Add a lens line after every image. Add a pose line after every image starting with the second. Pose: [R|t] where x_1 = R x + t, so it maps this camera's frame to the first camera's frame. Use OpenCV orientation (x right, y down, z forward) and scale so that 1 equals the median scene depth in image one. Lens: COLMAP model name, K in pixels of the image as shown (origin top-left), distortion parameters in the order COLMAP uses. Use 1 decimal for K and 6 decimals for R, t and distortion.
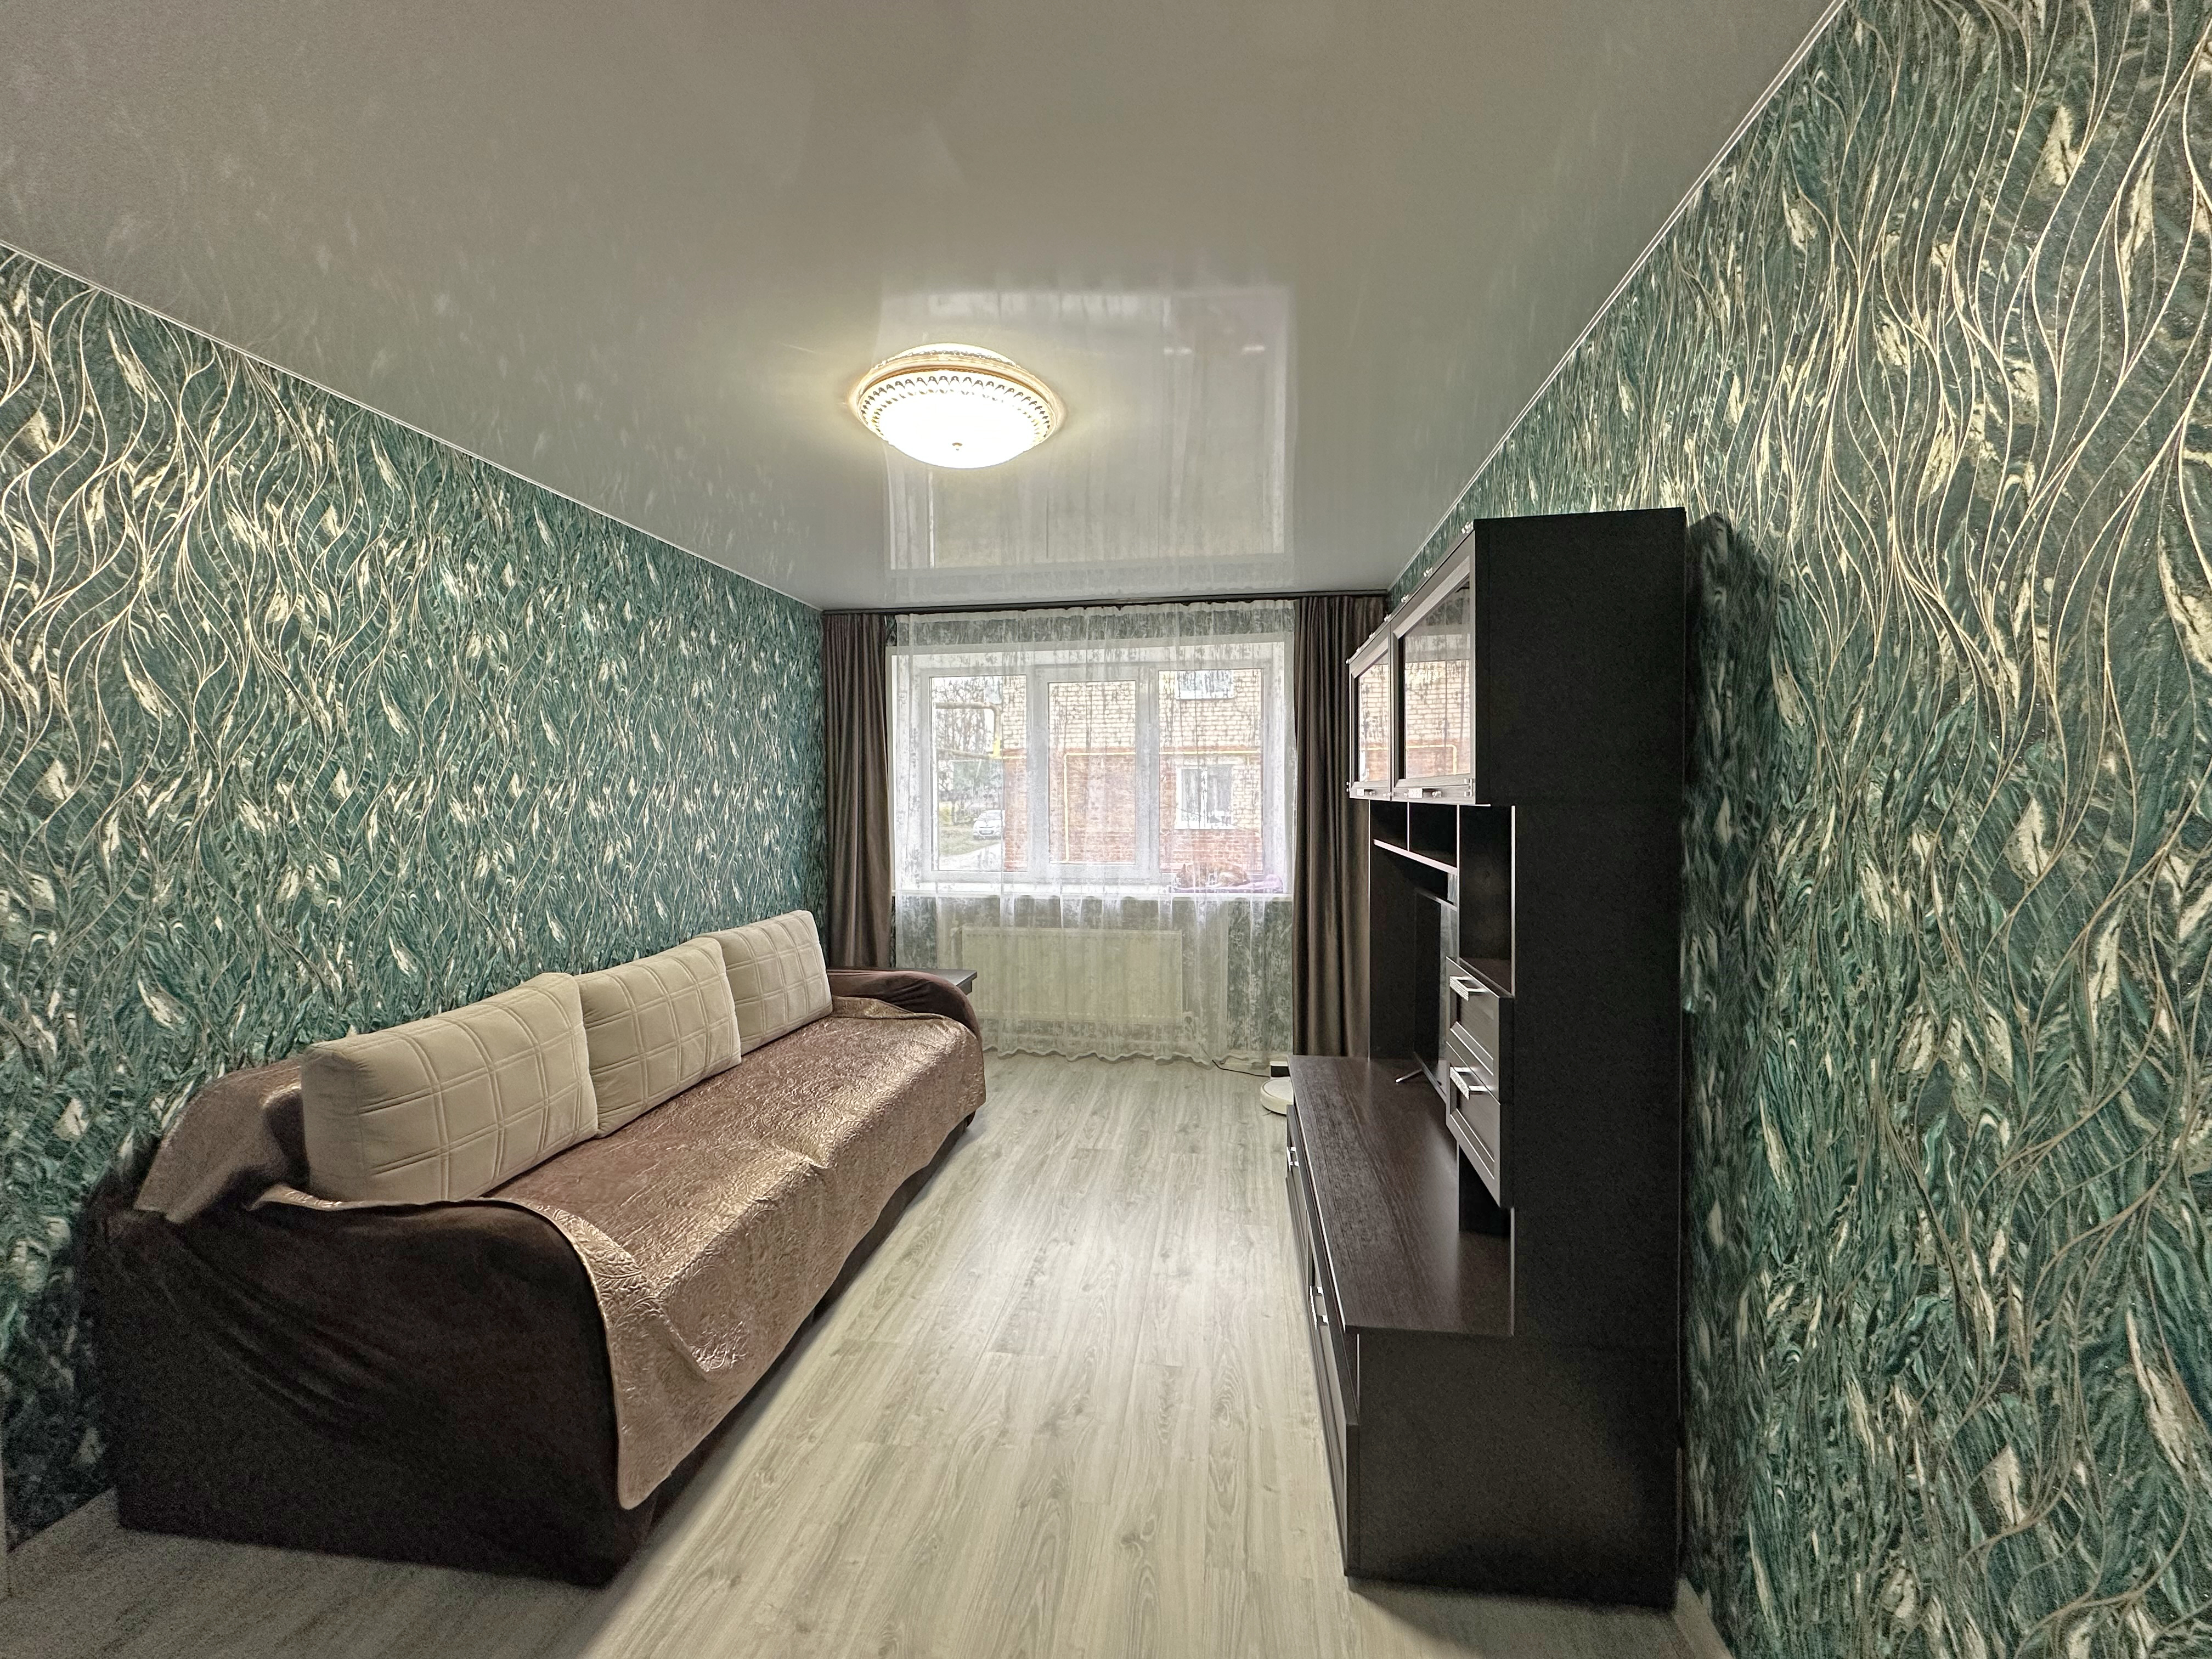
lens RADIAL K [[881.7, 0, 1100.6], [0, 881.7, 835.4], [0, 0, 1]] dist [-0.003497, 0.000810]
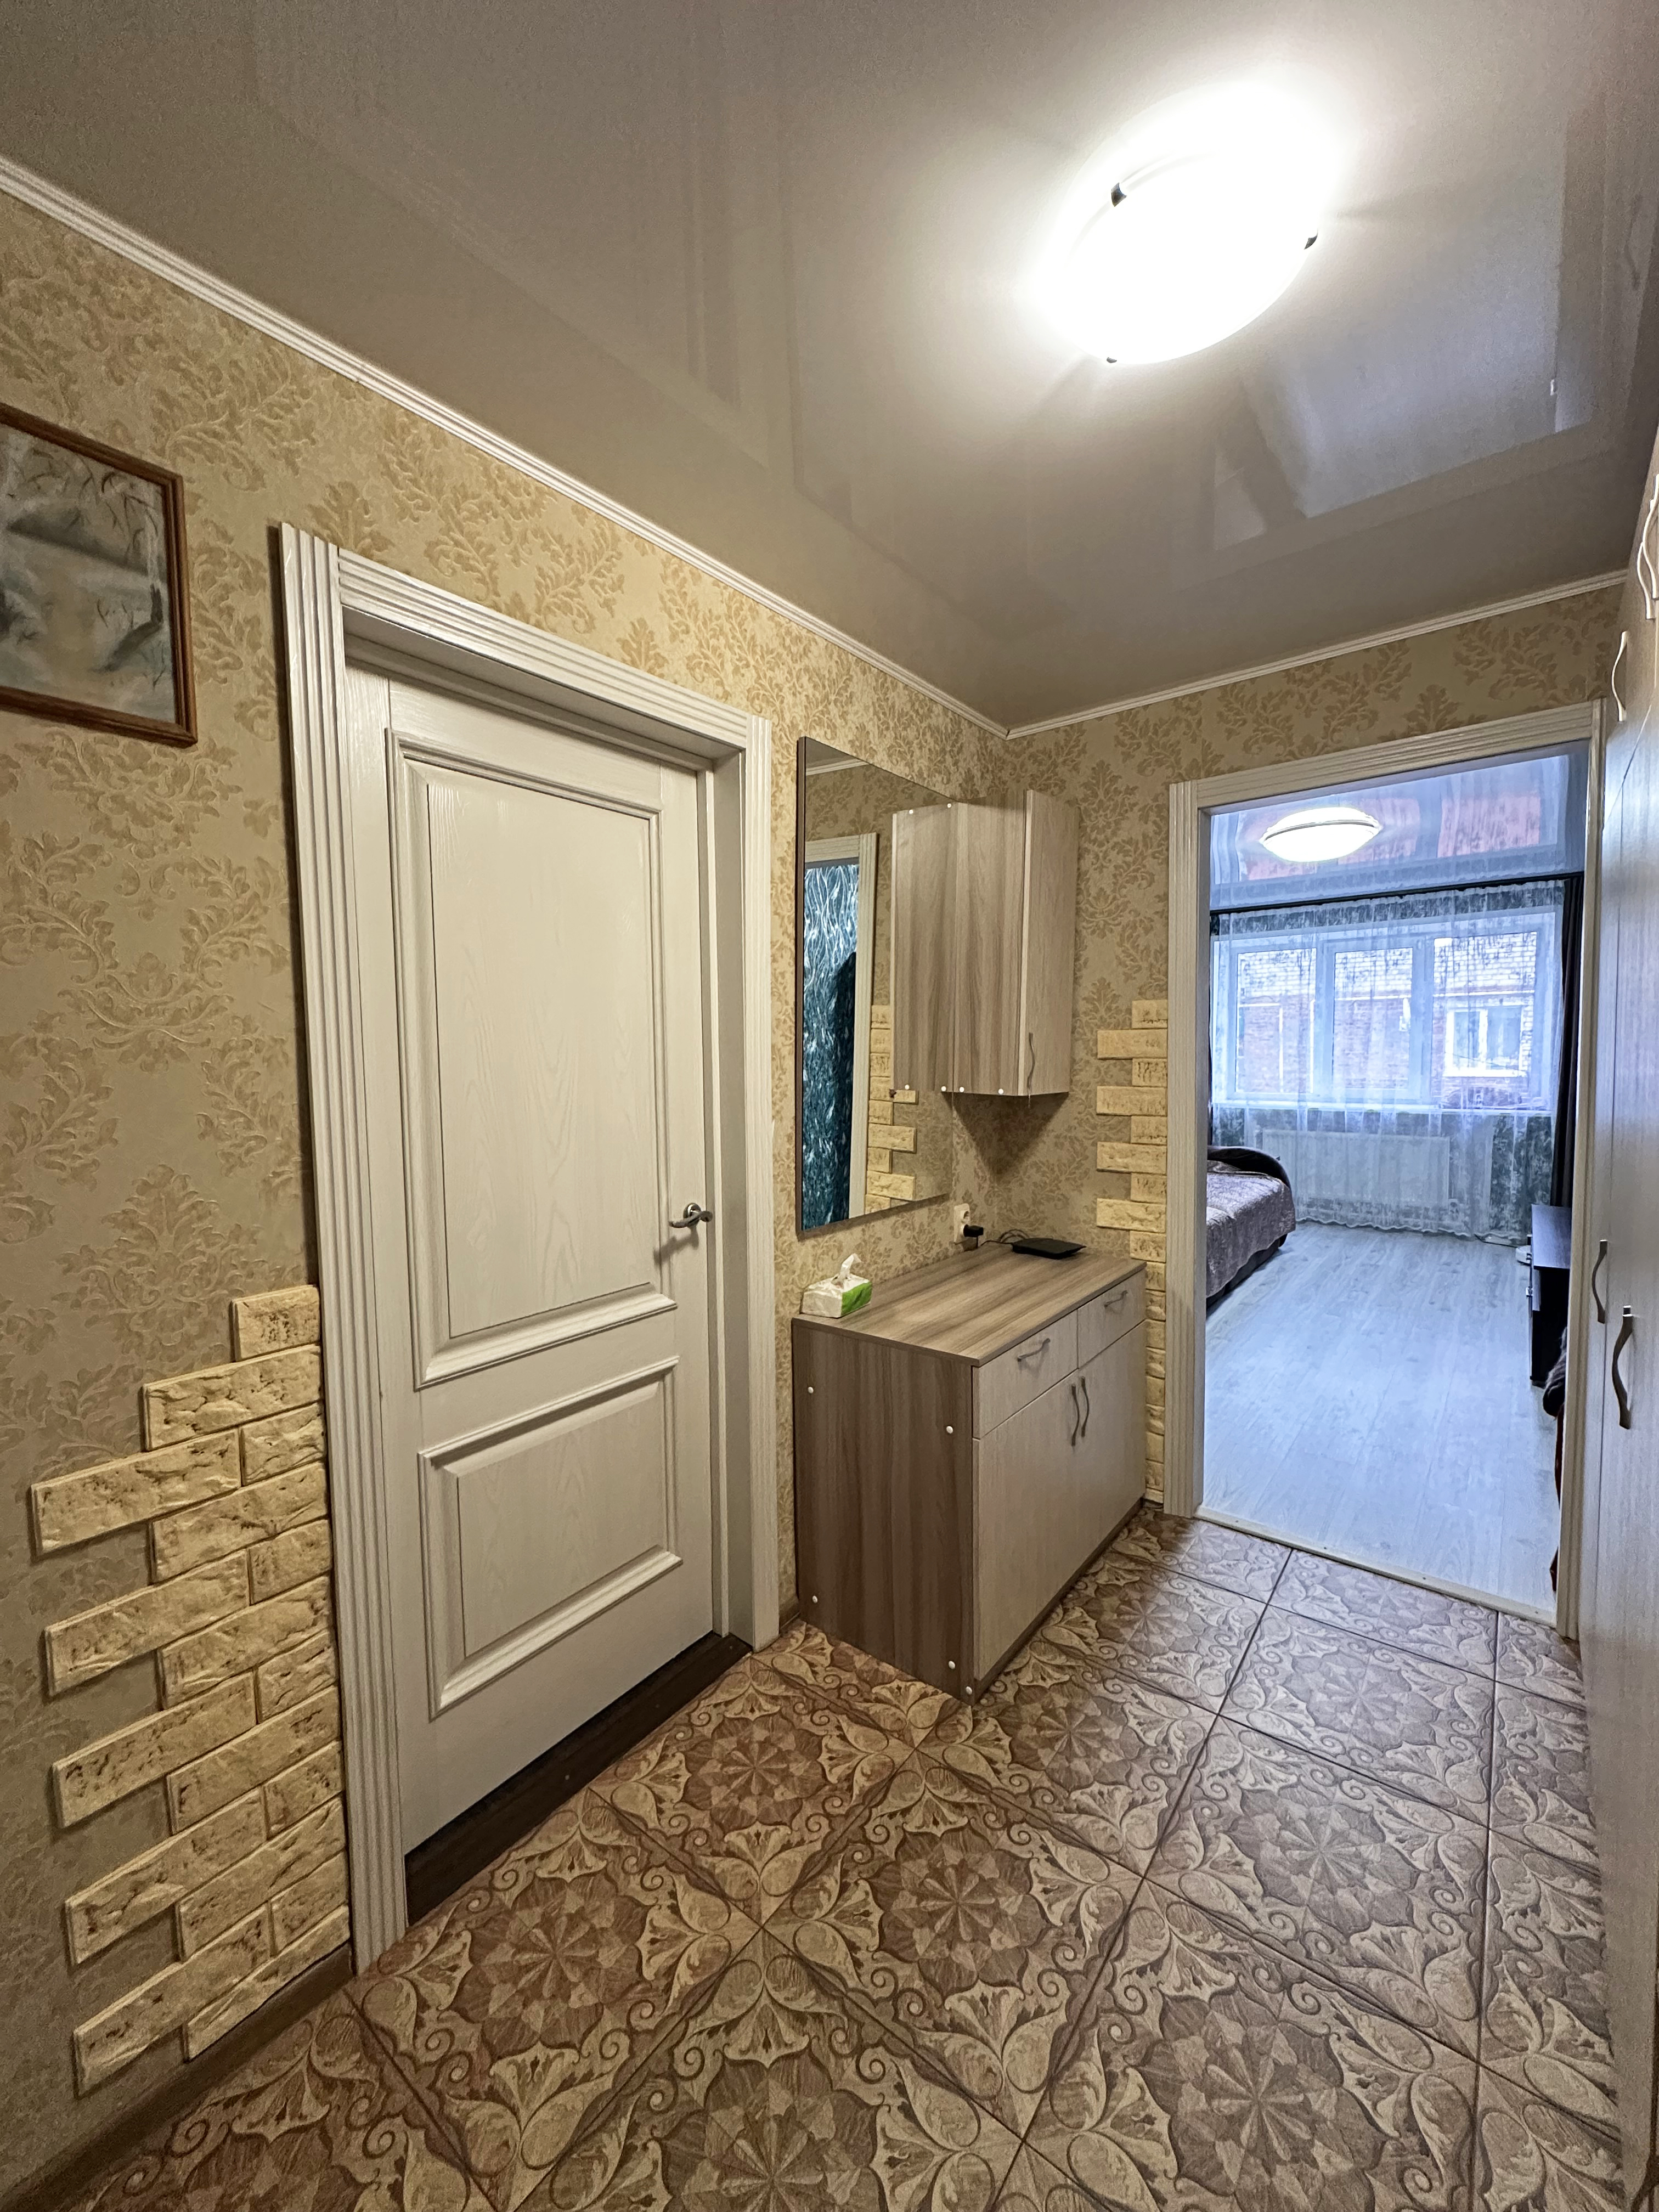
lens RADIAL K [[881.7, 0, 829.9], [0, 881.7, 1107.1], [0, 0, 1]] dist [-0.003497, 0.000810]
pose [[0.865164, 0.026722, -0.500776, -0.066155], [-0.014921, 0.999509, 0.027558, 0.051956], [0.501266, -0.016370, 0.865138, -0.778373]]
